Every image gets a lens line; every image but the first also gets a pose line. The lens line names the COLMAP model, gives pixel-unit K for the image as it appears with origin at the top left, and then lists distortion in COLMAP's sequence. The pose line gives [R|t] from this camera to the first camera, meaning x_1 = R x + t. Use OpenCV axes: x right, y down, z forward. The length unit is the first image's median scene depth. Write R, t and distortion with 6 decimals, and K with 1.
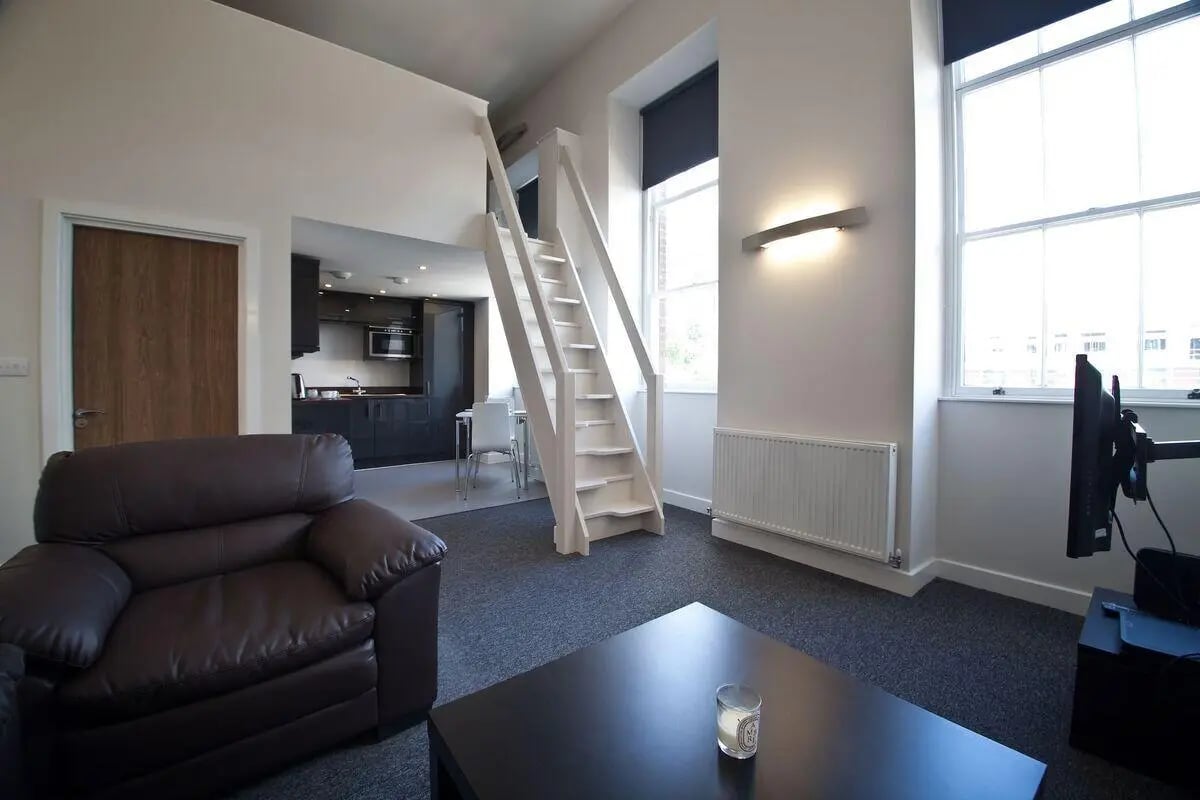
lens RADIAL K [[465.4, 0, 602.3], [0, 465.4, 392.9], [0, 0, 1]] dist [-0.012721, -0.001557]
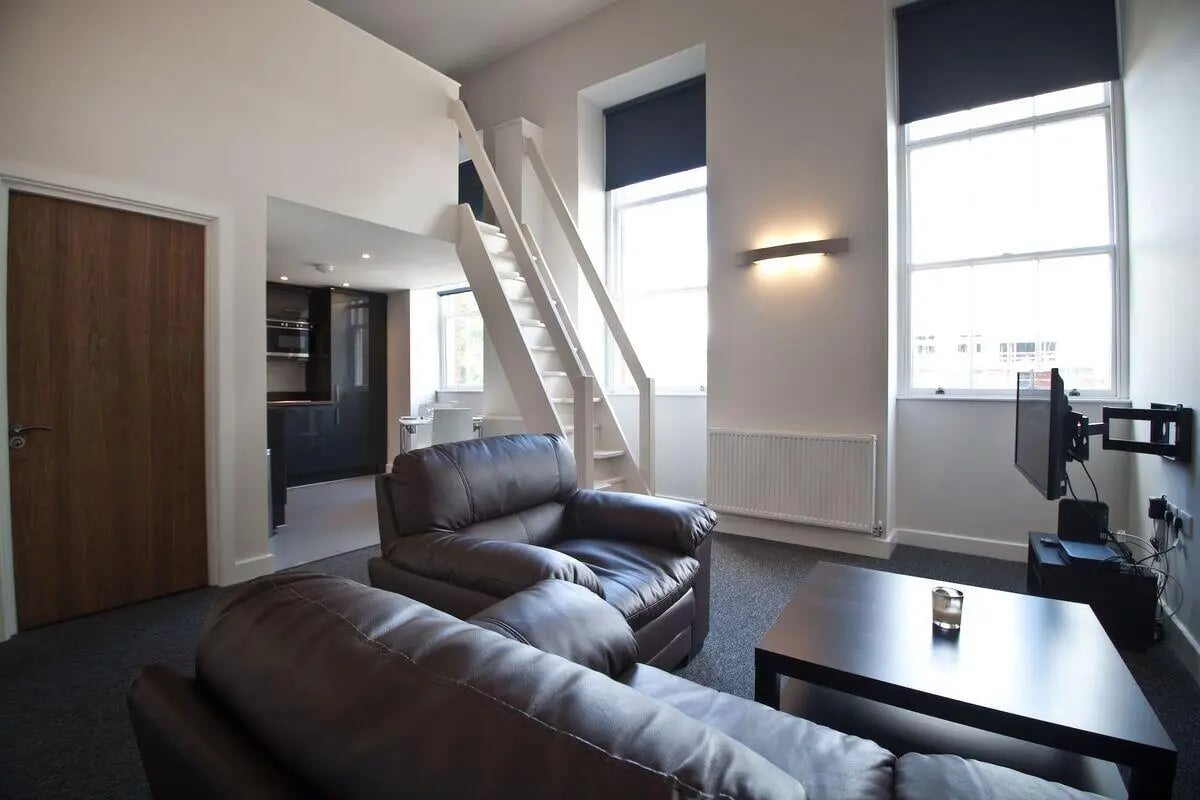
lens RADIAL K [[524.9, 0, 596.4], [0, 524.9, 395.7], [0, 0, 1]] dist [-0.011728, 0.001084]
pose [[0.963873, -0.010893, 0.266141, -0.309916], [0.011097, 0.999938, 0.000738, -0.002067], [-0.266132, 0.002242, 0.963934, -0.093833]]
